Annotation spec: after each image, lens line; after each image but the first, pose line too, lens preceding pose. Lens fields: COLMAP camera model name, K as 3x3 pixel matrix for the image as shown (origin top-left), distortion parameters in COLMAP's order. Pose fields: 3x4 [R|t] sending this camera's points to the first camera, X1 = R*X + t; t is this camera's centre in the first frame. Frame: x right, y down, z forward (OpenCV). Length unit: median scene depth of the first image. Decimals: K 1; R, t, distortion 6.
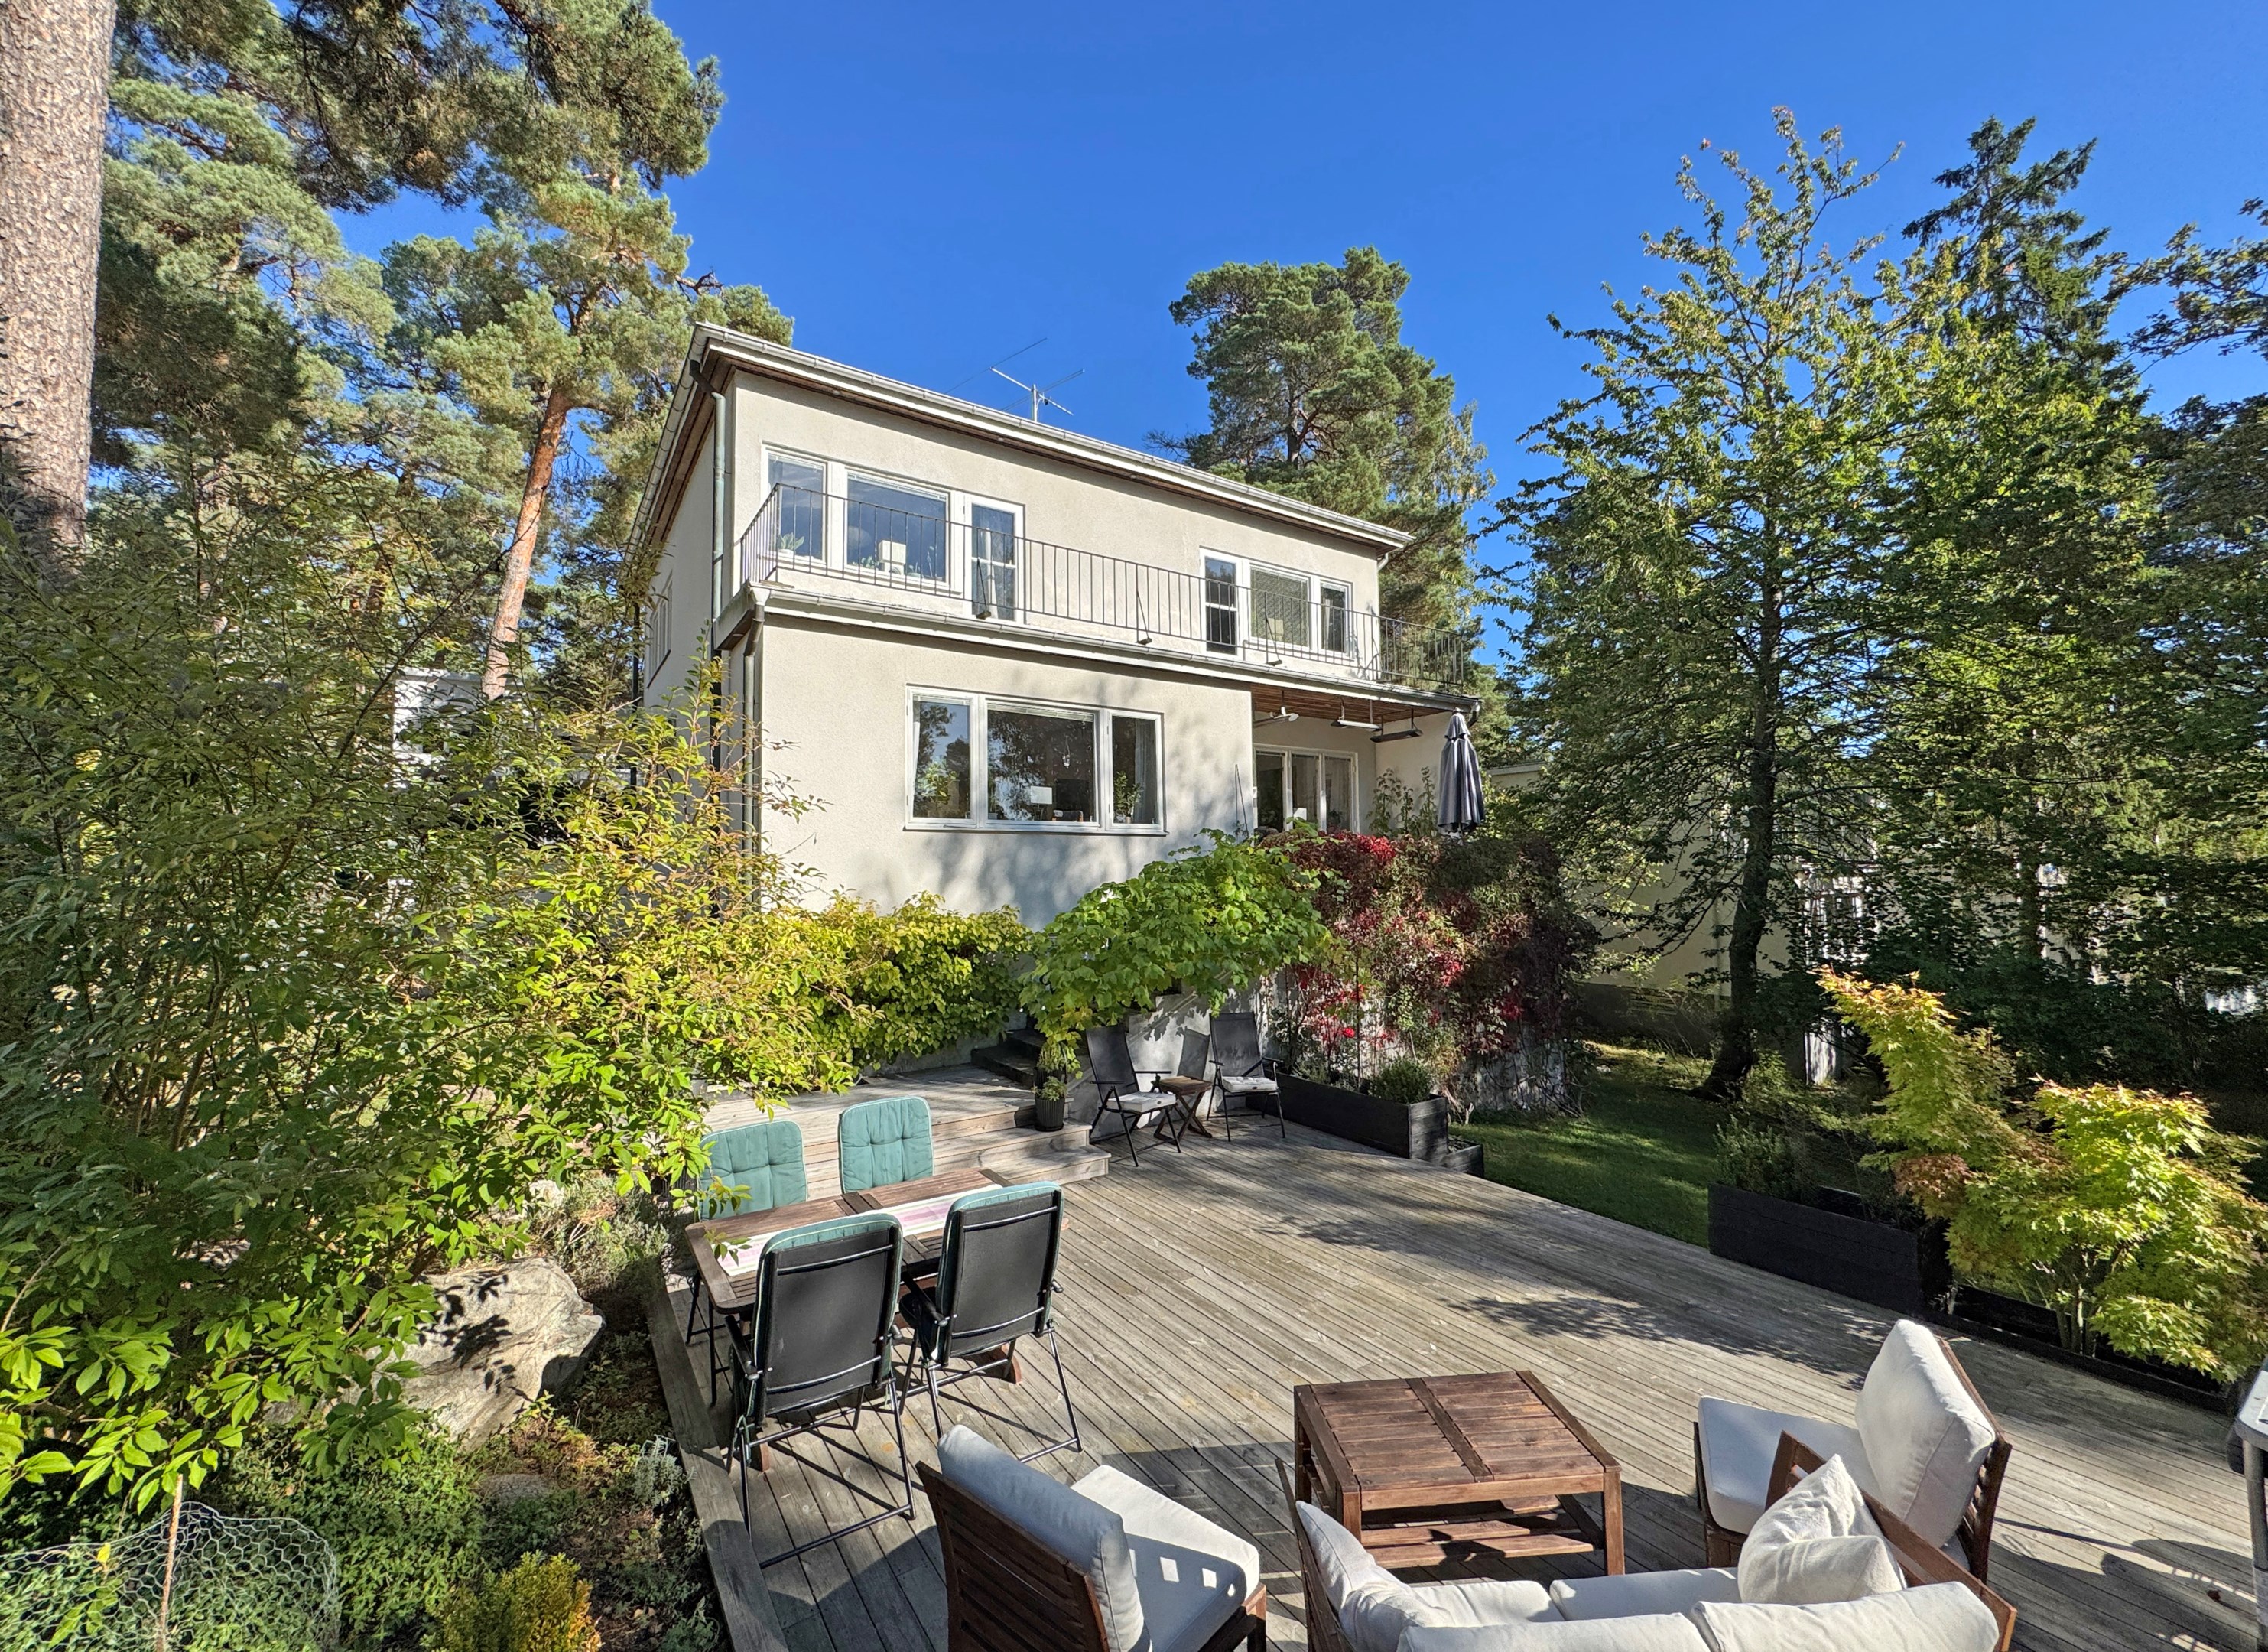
lens RADIAL K [[902.1, 0, 1115.0], [0, 902.1, 819.8], [0, 0, 1]] dist [-0.004907, 0.001045]
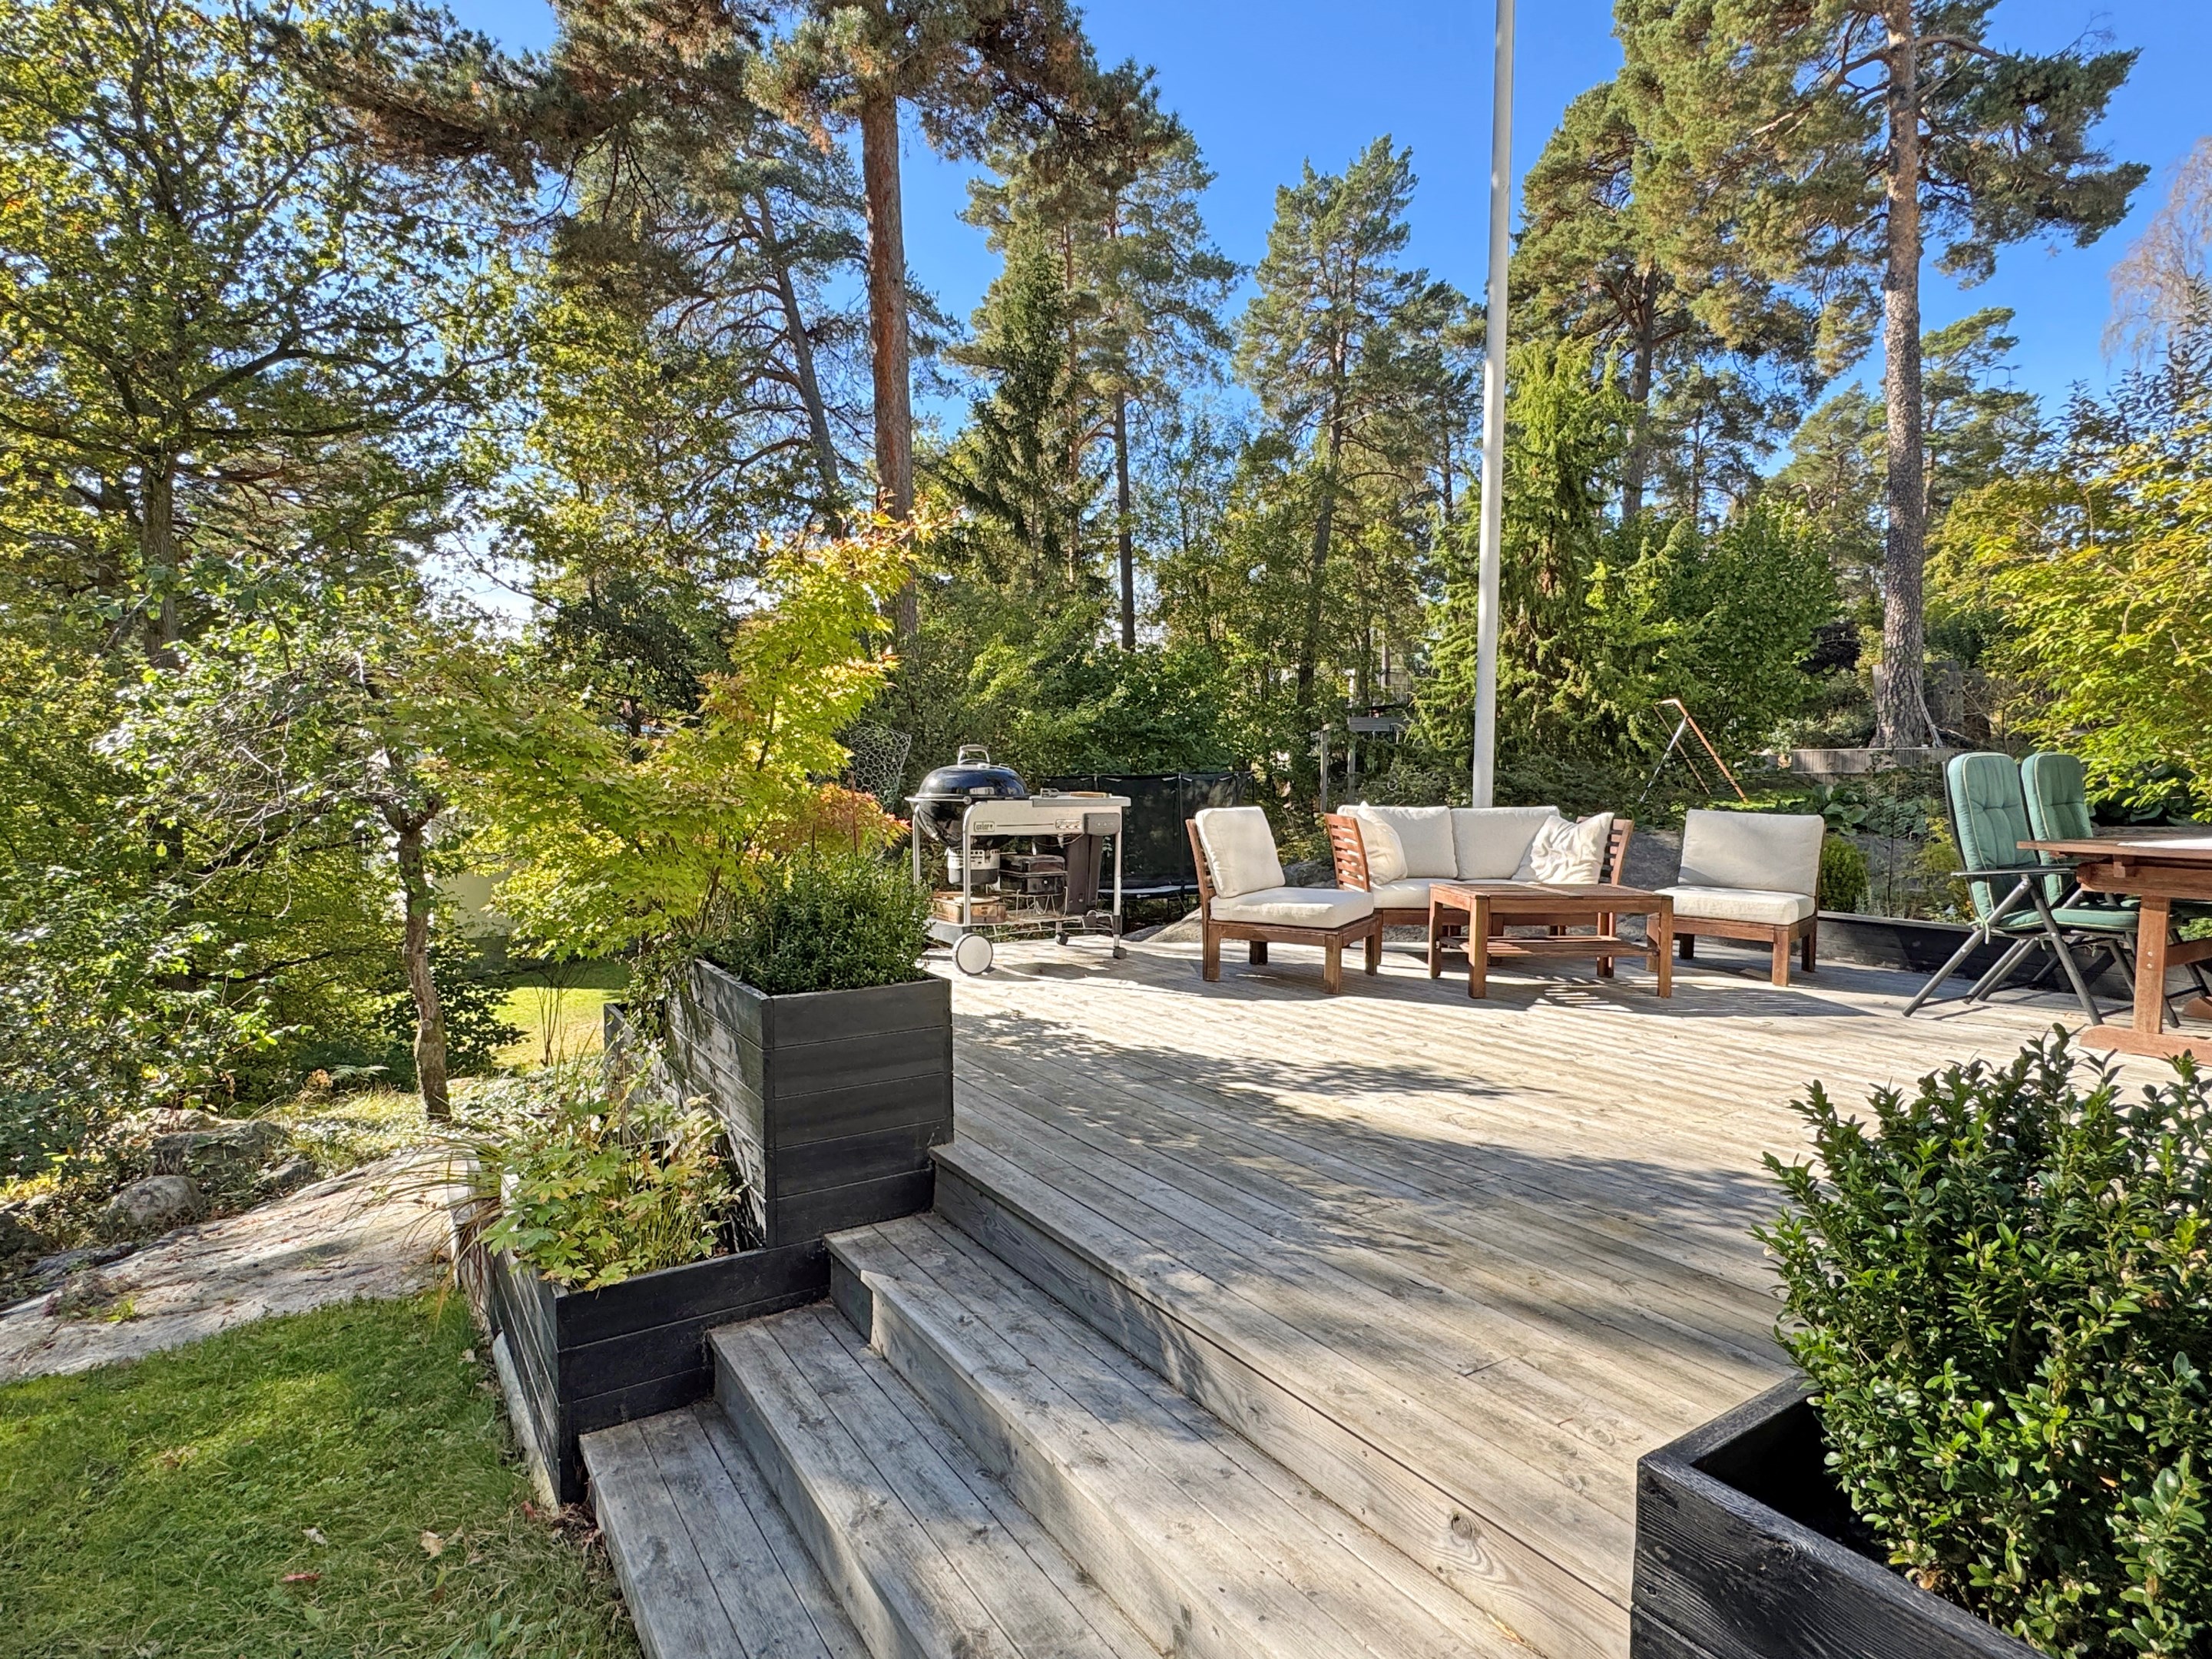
lens RADIAL K [[1179.6, 0, 1101.6], [0, 1179.6, 837.5], [0, 0, 1]] dist [-0.003963, 0.000632]
pose [[-0.999959, 0.007588, 0.004872, 0.367930], [0.007607, 0.999963, 0.003949, 0.210143], [-0.004842, 0.003986, -0.999980, 0.980719]]
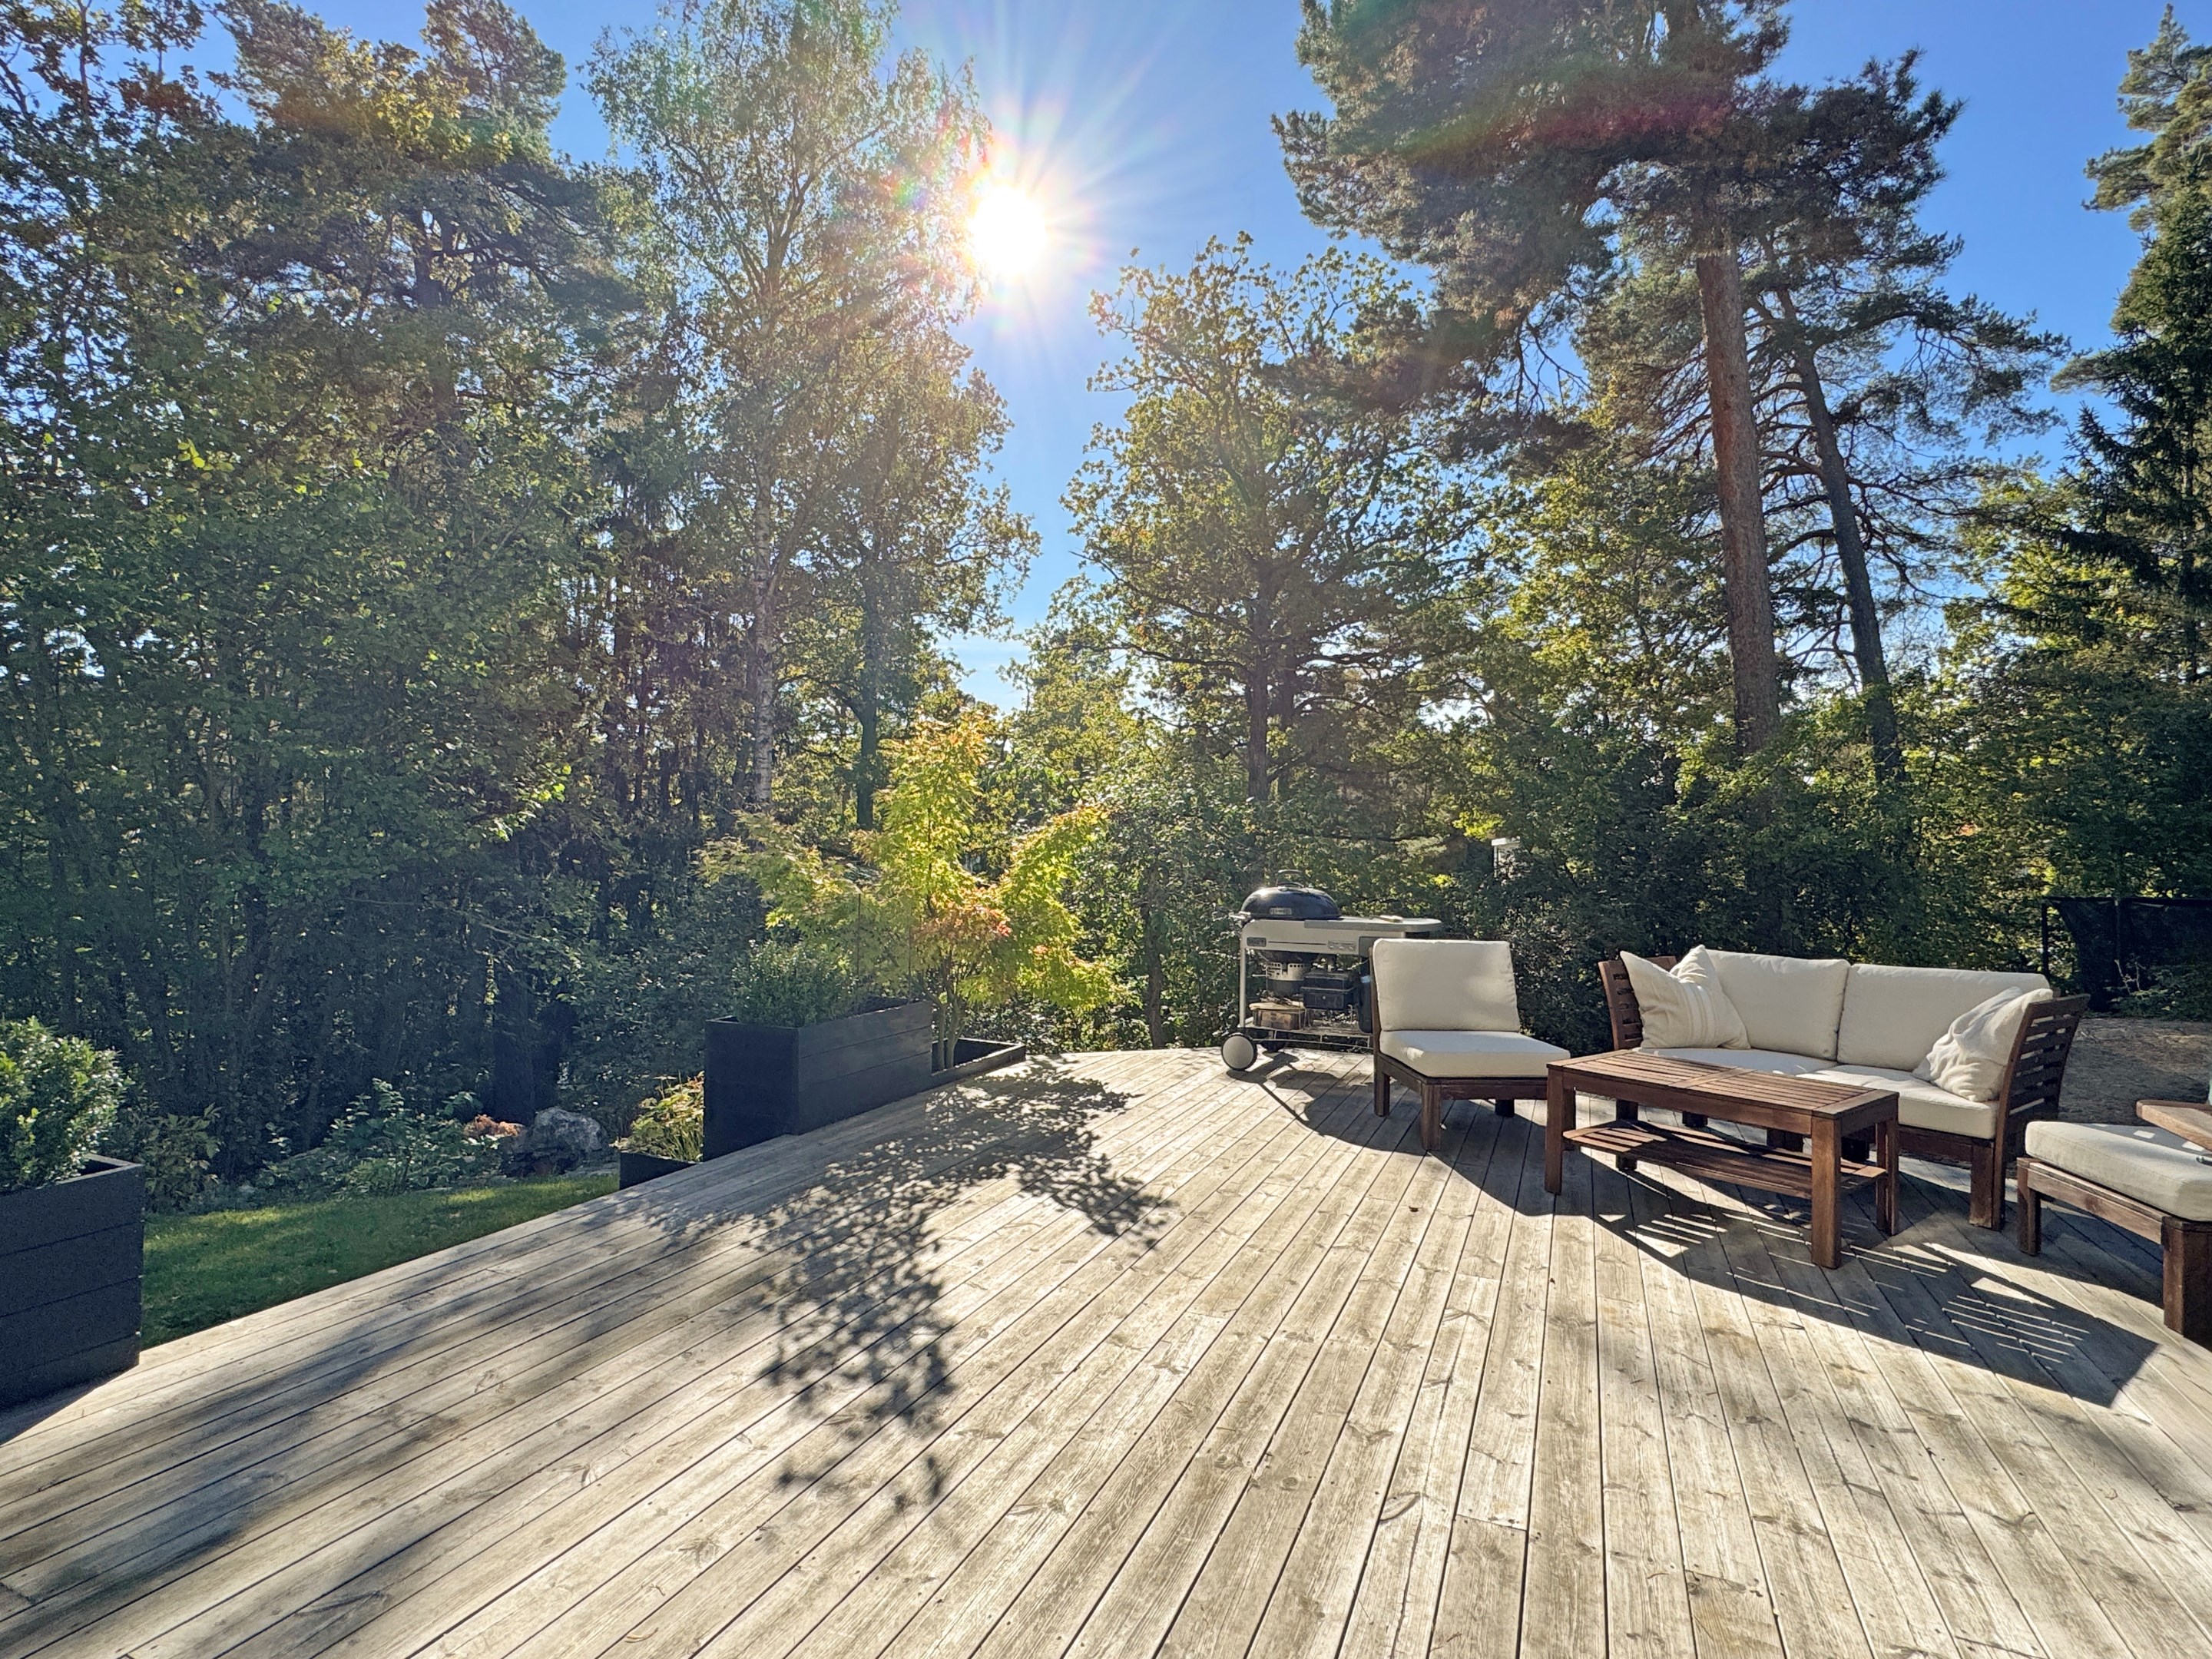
lens RADIAL K [[1116.5, 0, 1117.2], [0, 1116.5, 823.6], [0, 0, 1]] dist [0.002448, 0.001585]
pose [[-0.558663, 0.032339, 0.828764, -0.099188], [-0.052996, 0.995806, -0.074581, 0.189676], [-0.827700, -0.085587, -0.554606, 0.796811]]
